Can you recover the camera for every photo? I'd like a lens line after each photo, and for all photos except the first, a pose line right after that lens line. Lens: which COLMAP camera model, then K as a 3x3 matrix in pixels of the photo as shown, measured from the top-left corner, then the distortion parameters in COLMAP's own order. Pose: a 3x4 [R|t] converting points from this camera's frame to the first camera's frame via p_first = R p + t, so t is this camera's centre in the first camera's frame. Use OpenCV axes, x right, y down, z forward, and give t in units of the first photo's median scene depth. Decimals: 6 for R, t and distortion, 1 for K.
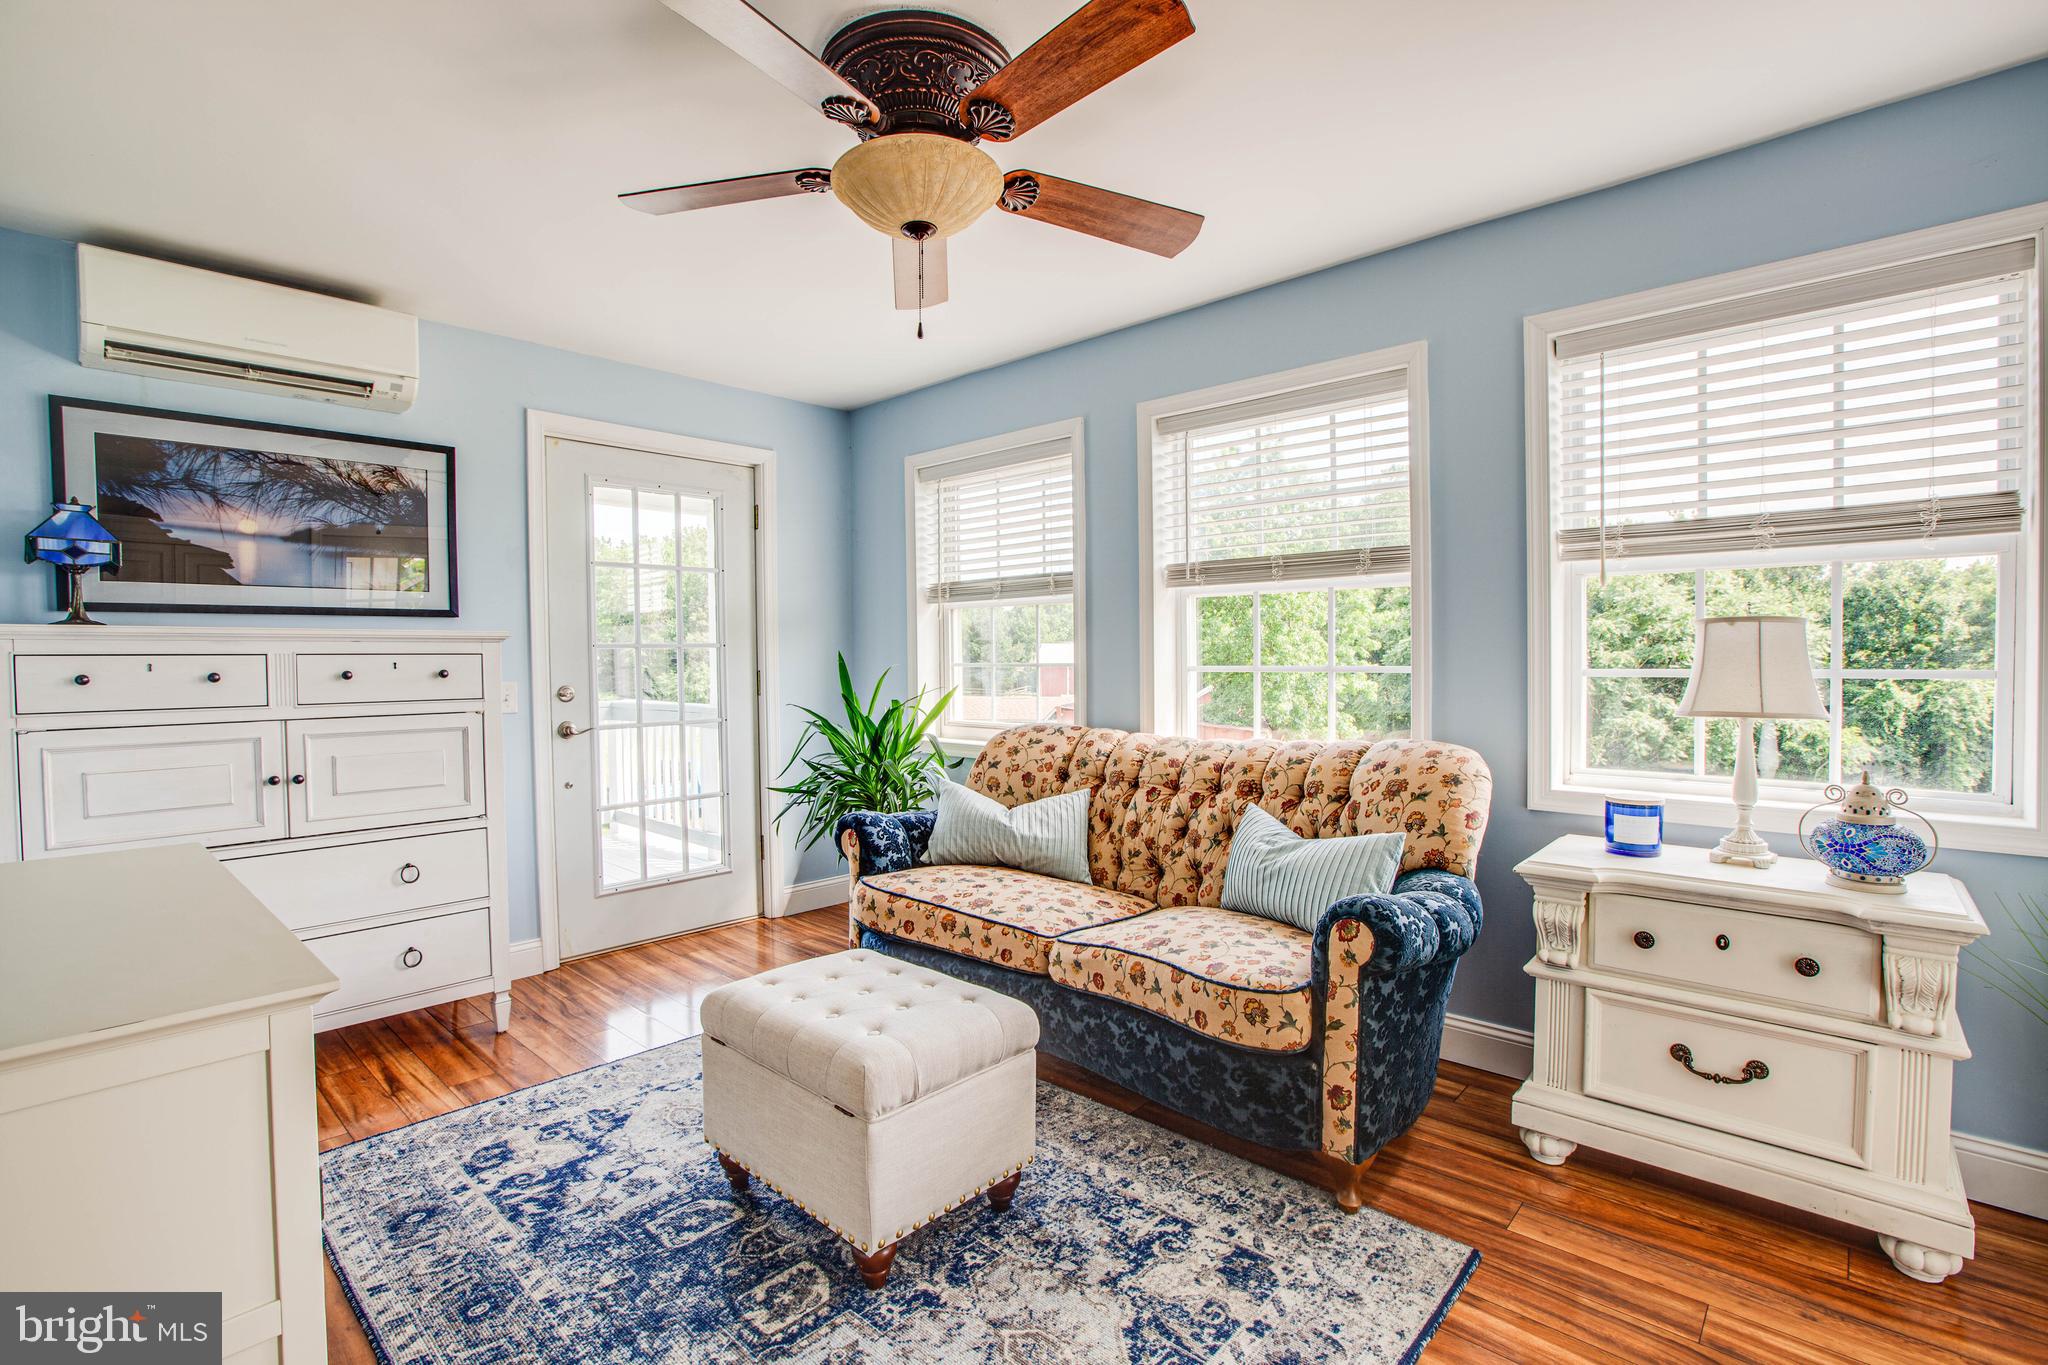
lens RADIAL K [[931.8, 0, 1020.5], [0, 931.8, 678.6], [0, 0, 1]] dist [-0.026226, 0.001644]
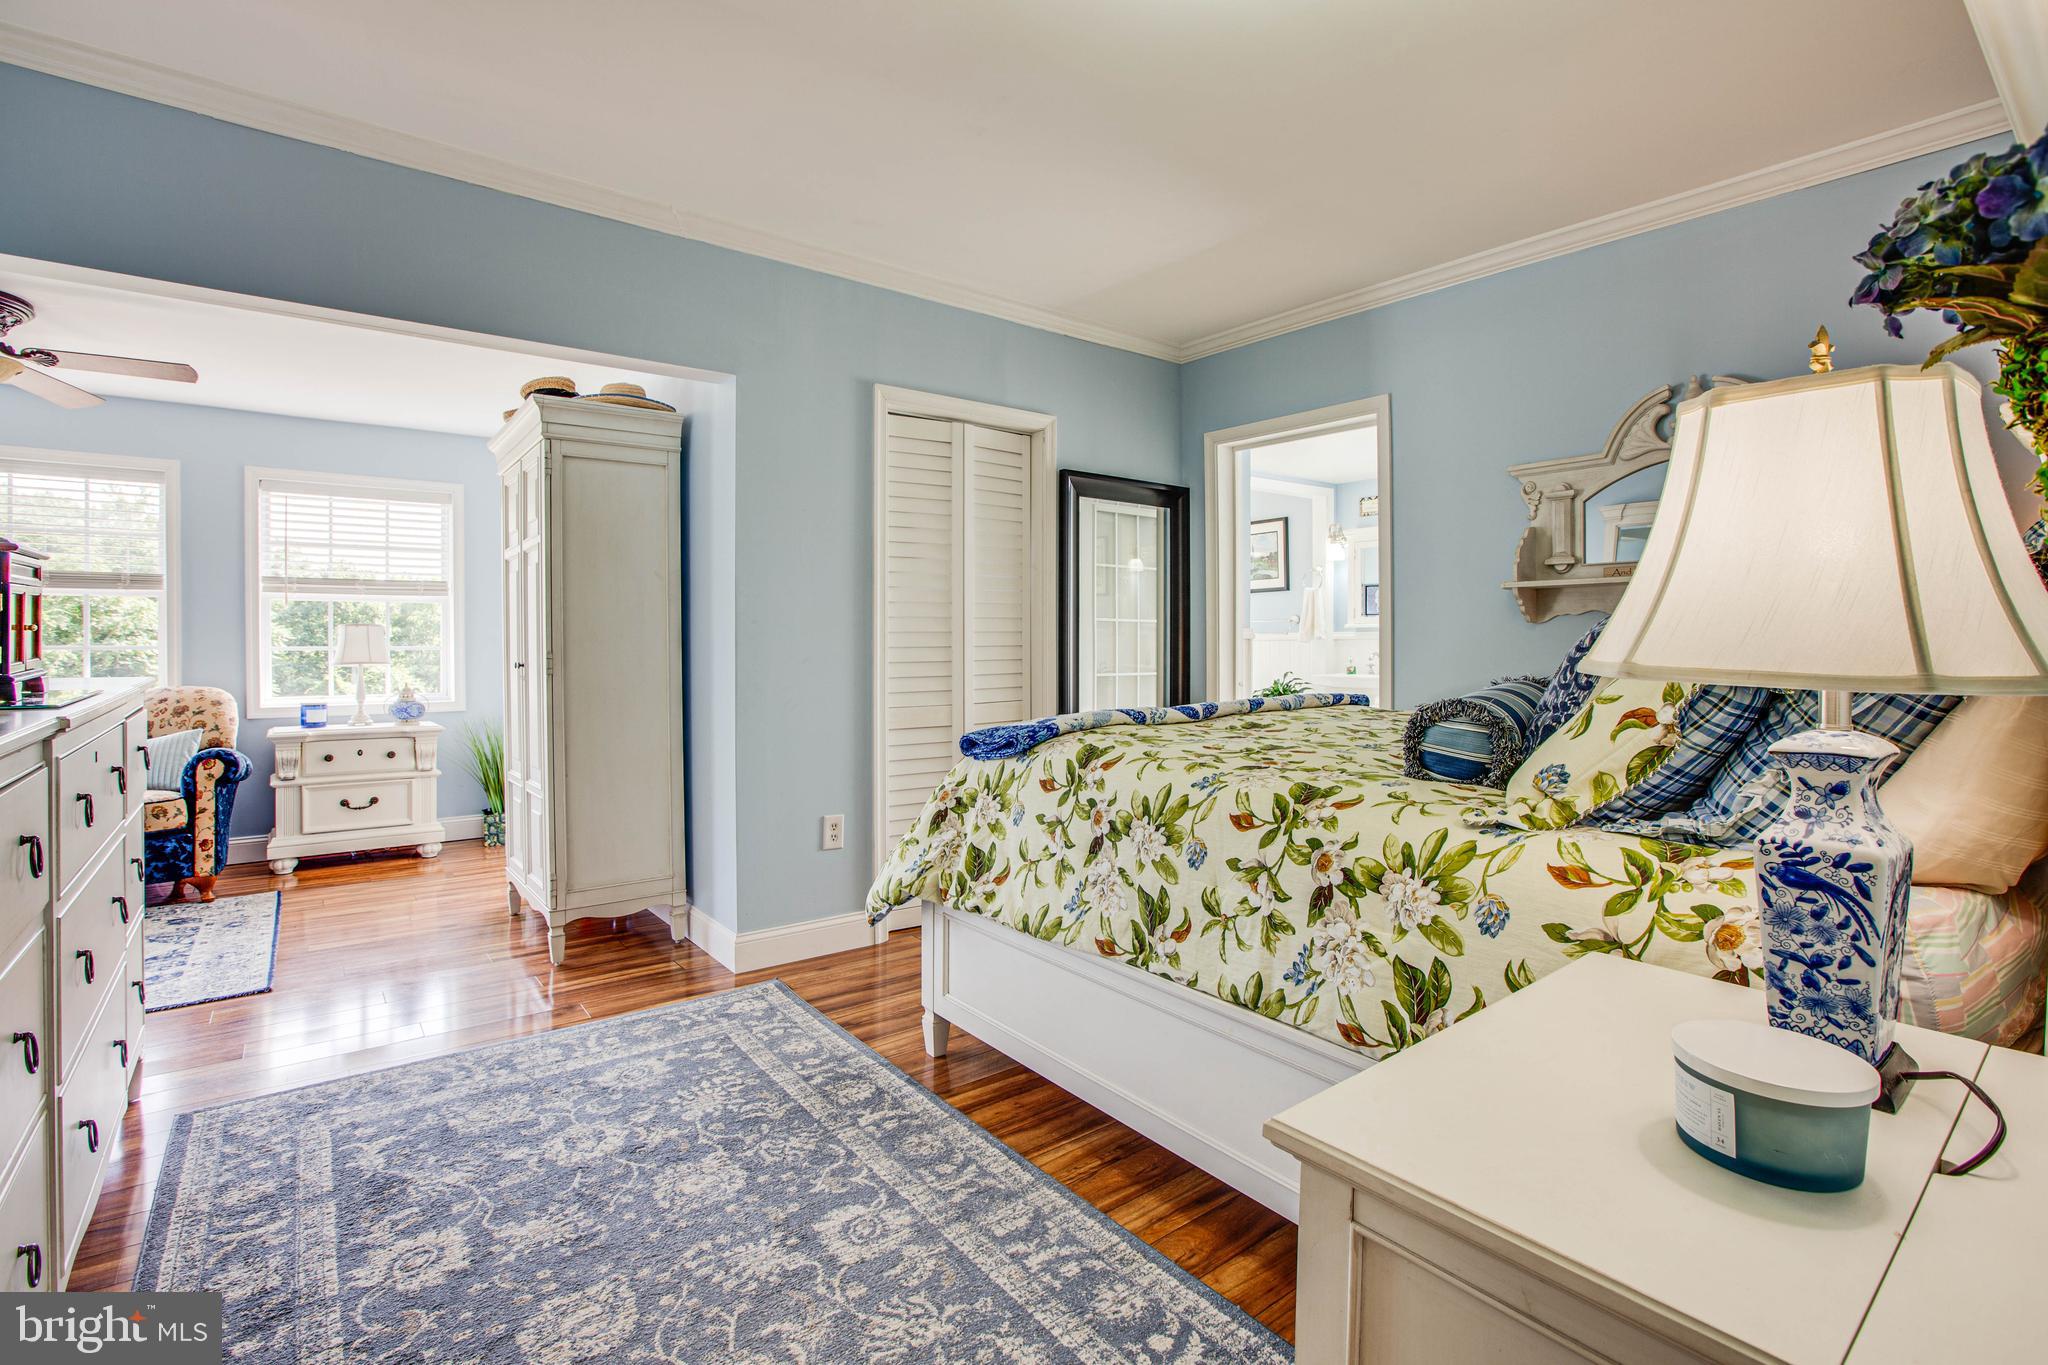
lens RADIAL K [[931.8, 0, 1009.8], [0, 931.8, 661.8], [0, 0, 1]] dist [-0.026226, 0.001644]
pose [[0.172933, -0.009679, 0.984886, -1.368738], [0.024466, 0.999685, 0.005529, 0.066196], [-0.984630, 0.023141, 0.173115, -1.165926]]
